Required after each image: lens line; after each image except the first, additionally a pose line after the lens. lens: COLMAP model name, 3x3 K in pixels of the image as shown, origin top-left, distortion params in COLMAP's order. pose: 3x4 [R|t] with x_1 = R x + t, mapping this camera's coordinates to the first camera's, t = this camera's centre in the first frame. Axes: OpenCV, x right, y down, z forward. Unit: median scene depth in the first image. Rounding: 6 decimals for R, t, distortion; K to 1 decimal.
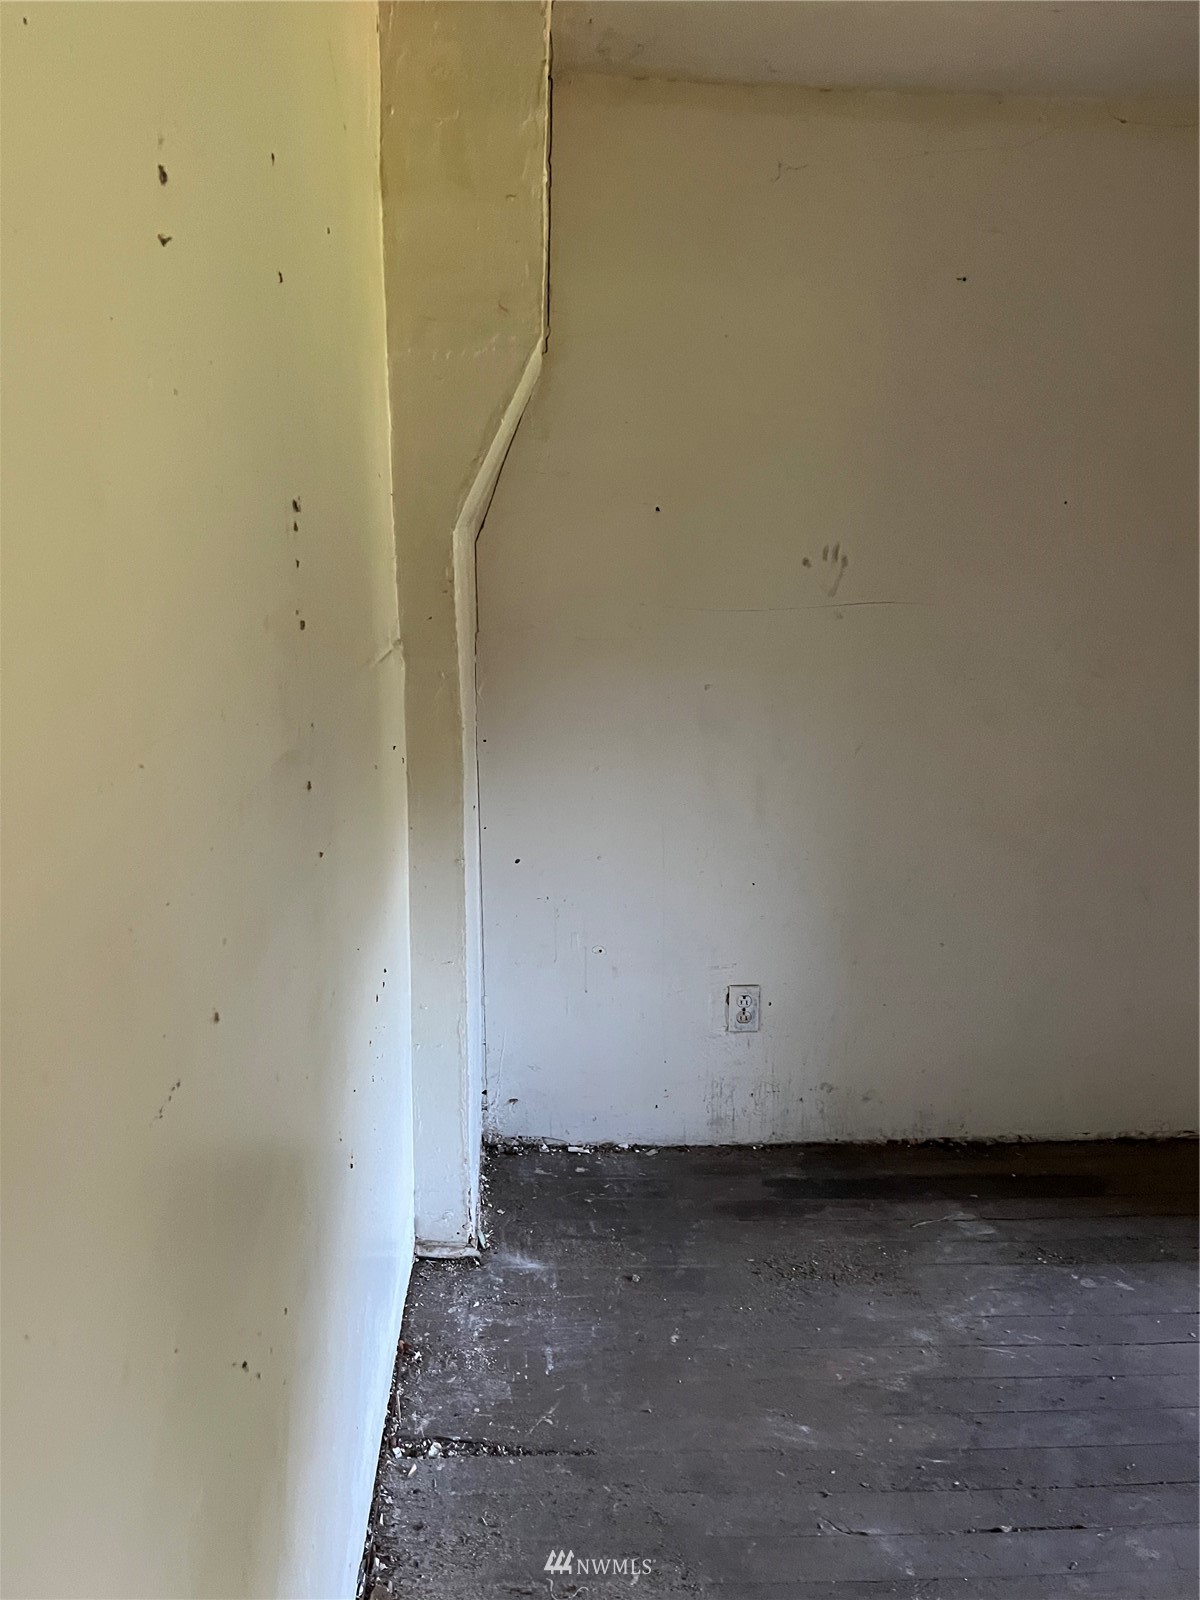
lens RADIAL K [[1201.2, 0, 600.4], [0, 1201.2, 803.8], [0, 0, 1]] dist [0.060415, -0.069441]
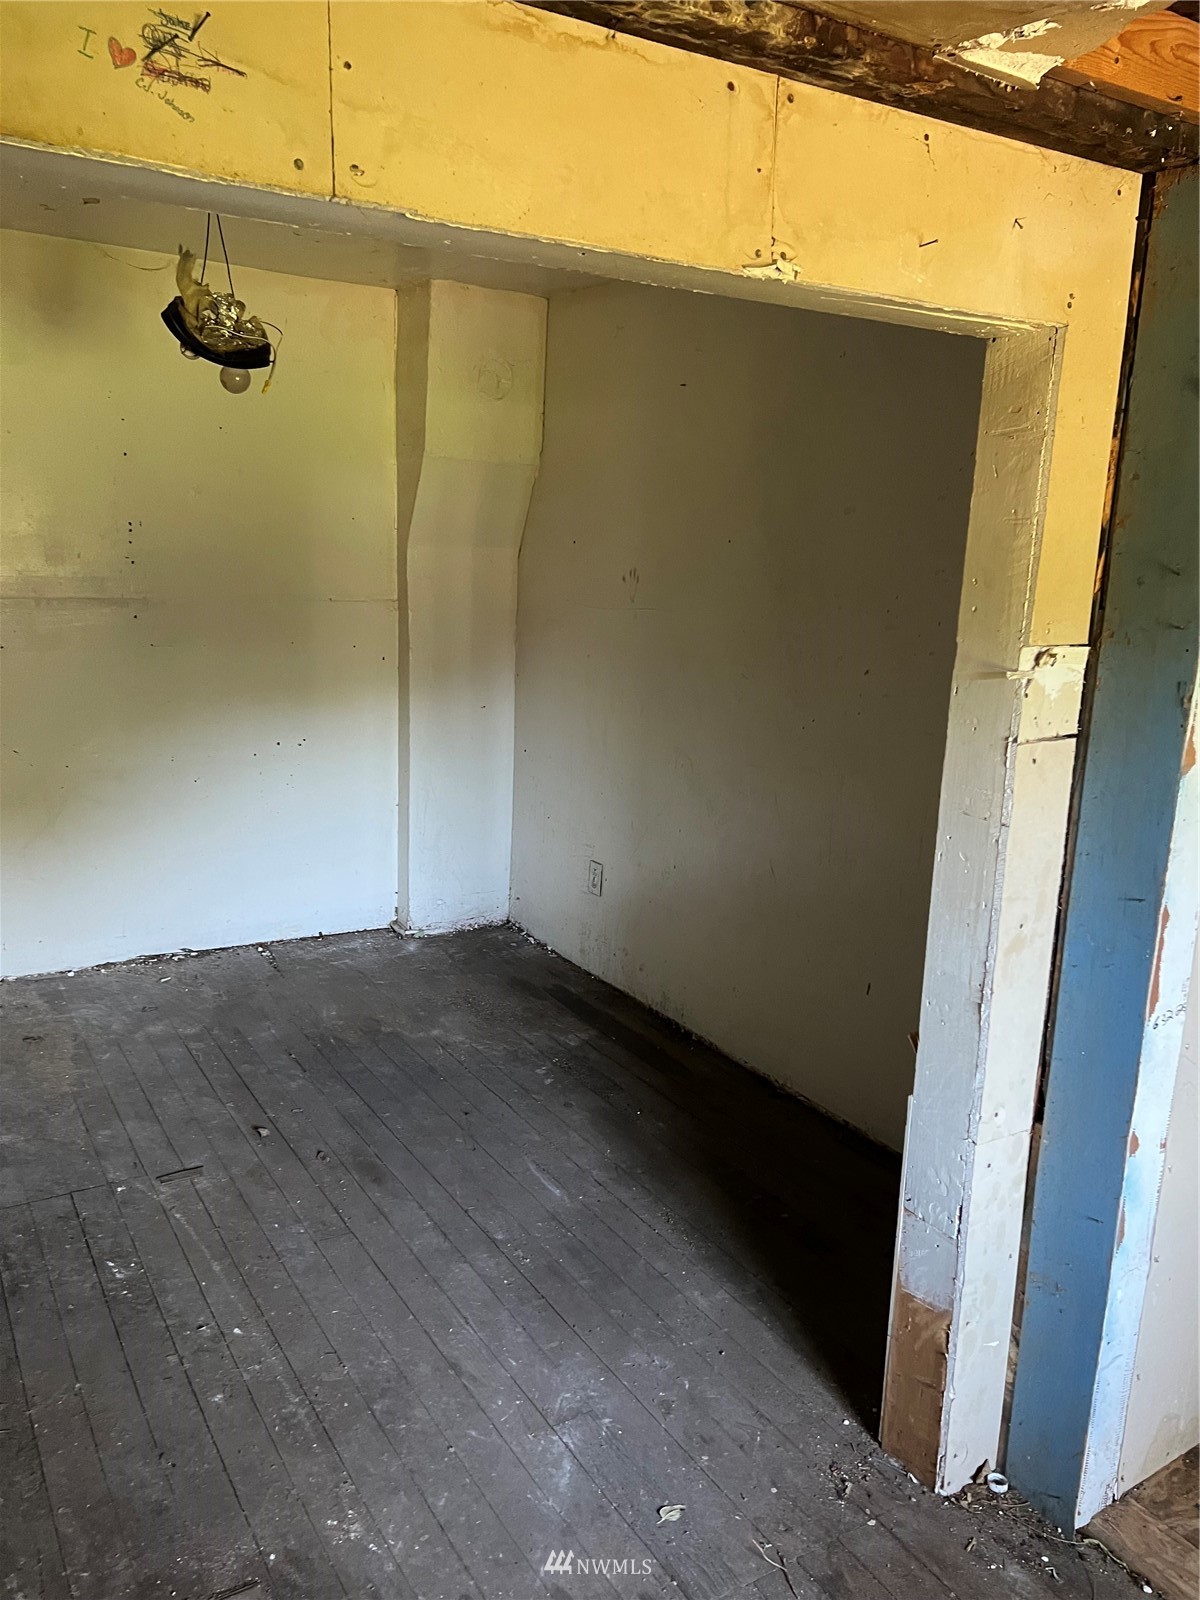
lens RADIAL K [[1201.2, 0, 589.0], [0, 1201.2, 798.6], [0, 0, 1]] dist [0.060415, -0.069441]
pose [[0.489033, 0.198636, -0.849347, 1.452162], [-0.237069, 0.967340, 0.089732, -0.058887], [0.839431, 0.157472, 0.520151, 0.226193]]
